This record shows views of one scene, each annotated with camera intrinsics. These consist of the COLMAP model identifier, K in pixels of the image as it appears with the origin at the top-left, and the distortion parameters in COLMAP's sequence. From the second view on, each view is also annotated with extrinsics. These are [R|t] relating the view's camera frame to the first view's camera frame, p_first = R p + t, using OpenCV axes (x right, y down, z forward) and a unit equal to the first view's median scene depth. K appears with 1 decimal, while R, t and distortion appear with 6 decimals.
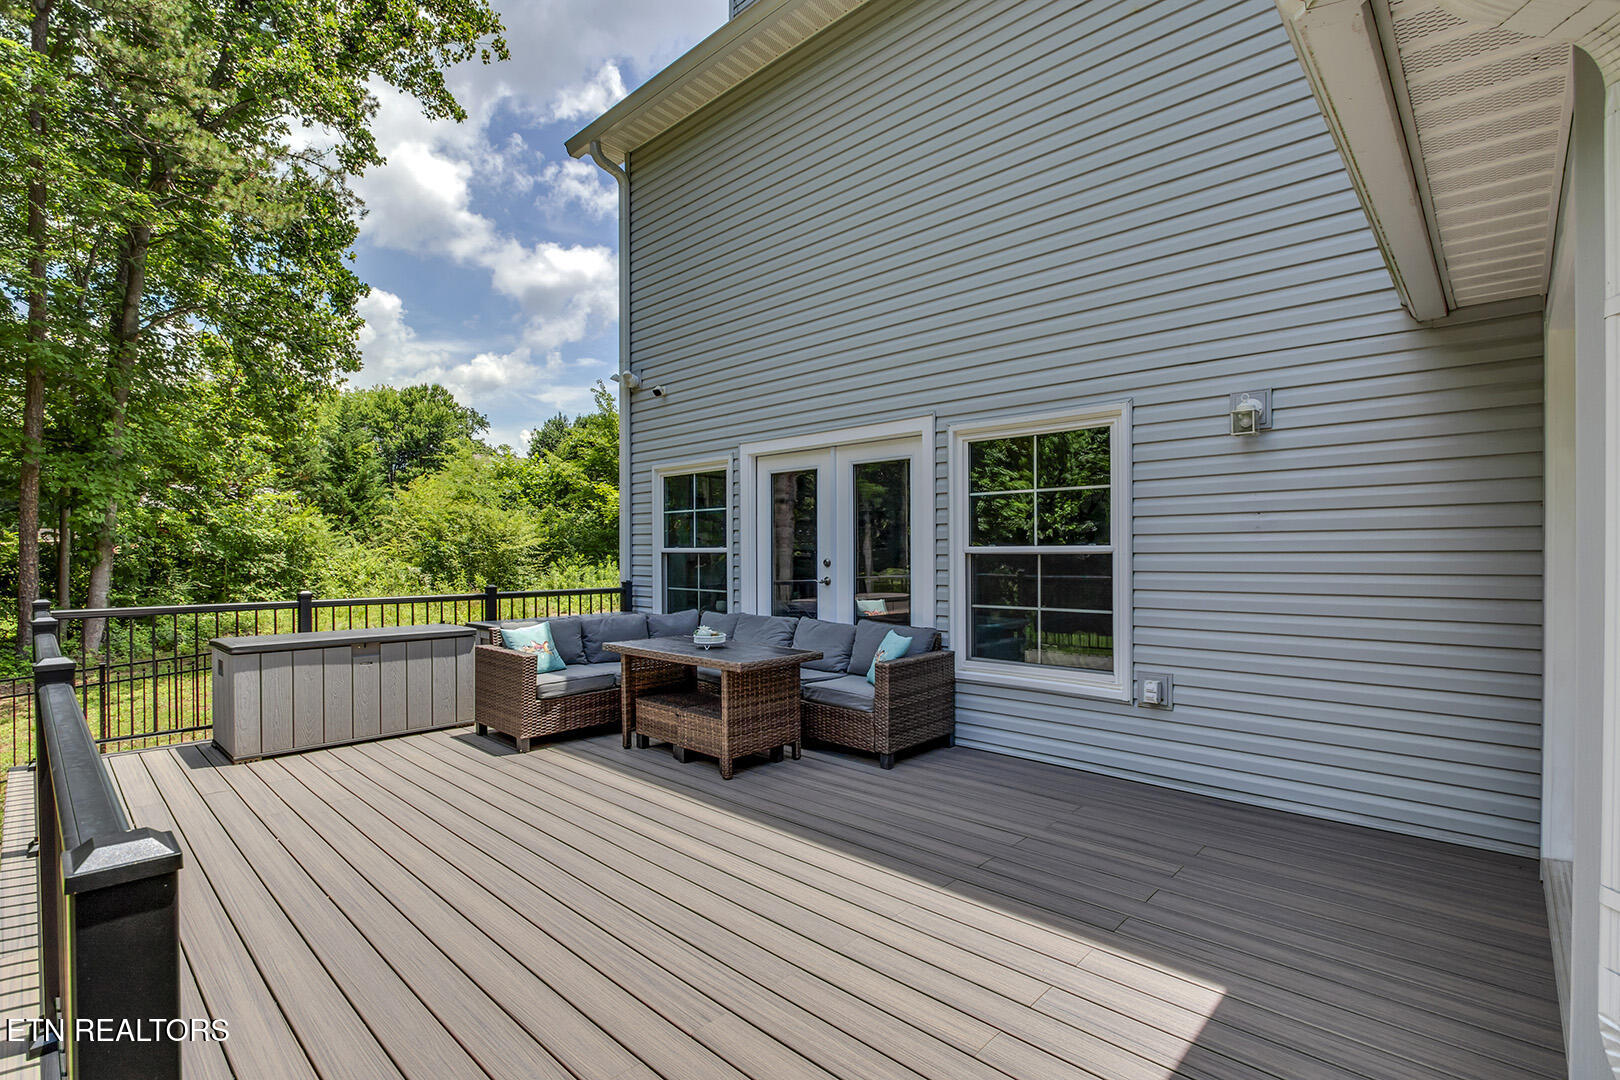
lens RADIAL K [[759.8, 0, 813.7], [0, 759.8, 547.0], [0, 0, 1]] dist [-0.021629, 0.001755]
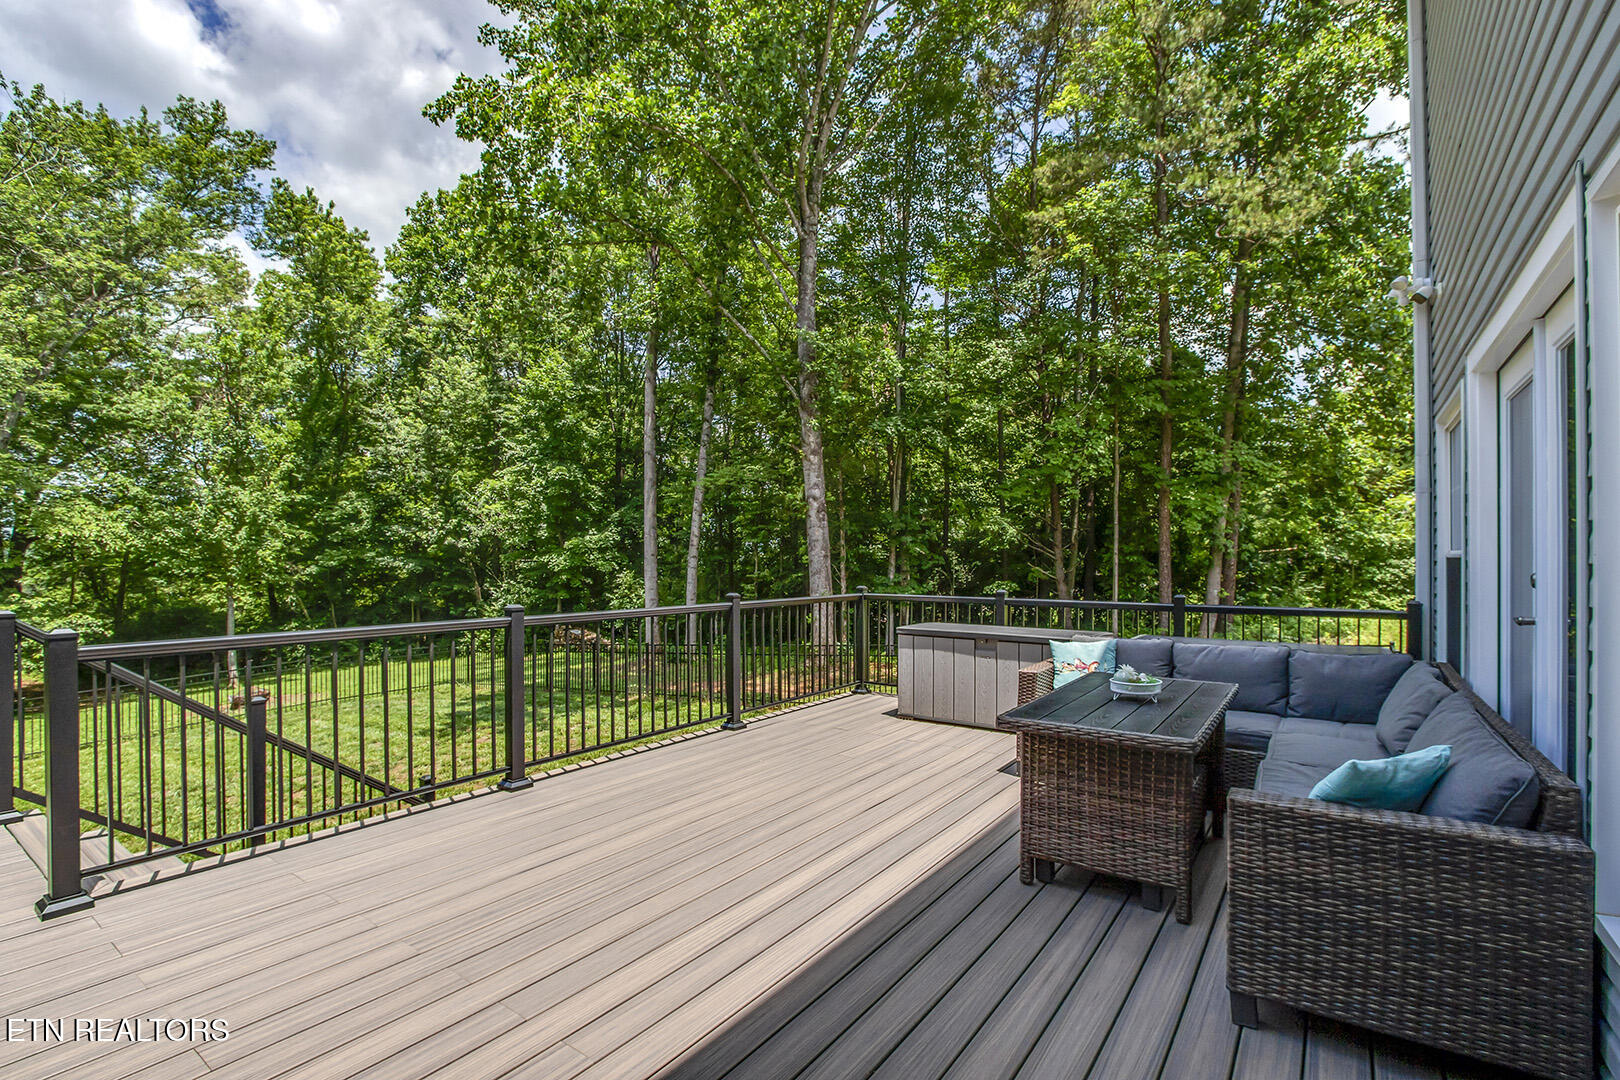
lens RADIAL K [[759.8, 0, 815.0], [0, 759.8, 551.4], [0, 0, 1]] dist [-0.021629, 0.001755]
pose [[0.140677, -0.007156, -0.990030, 0.111401], [0.005168, 0.999966, -0.006494, 0.002145], [0.990042, -0.004203, 0.140709, 0.148275]]
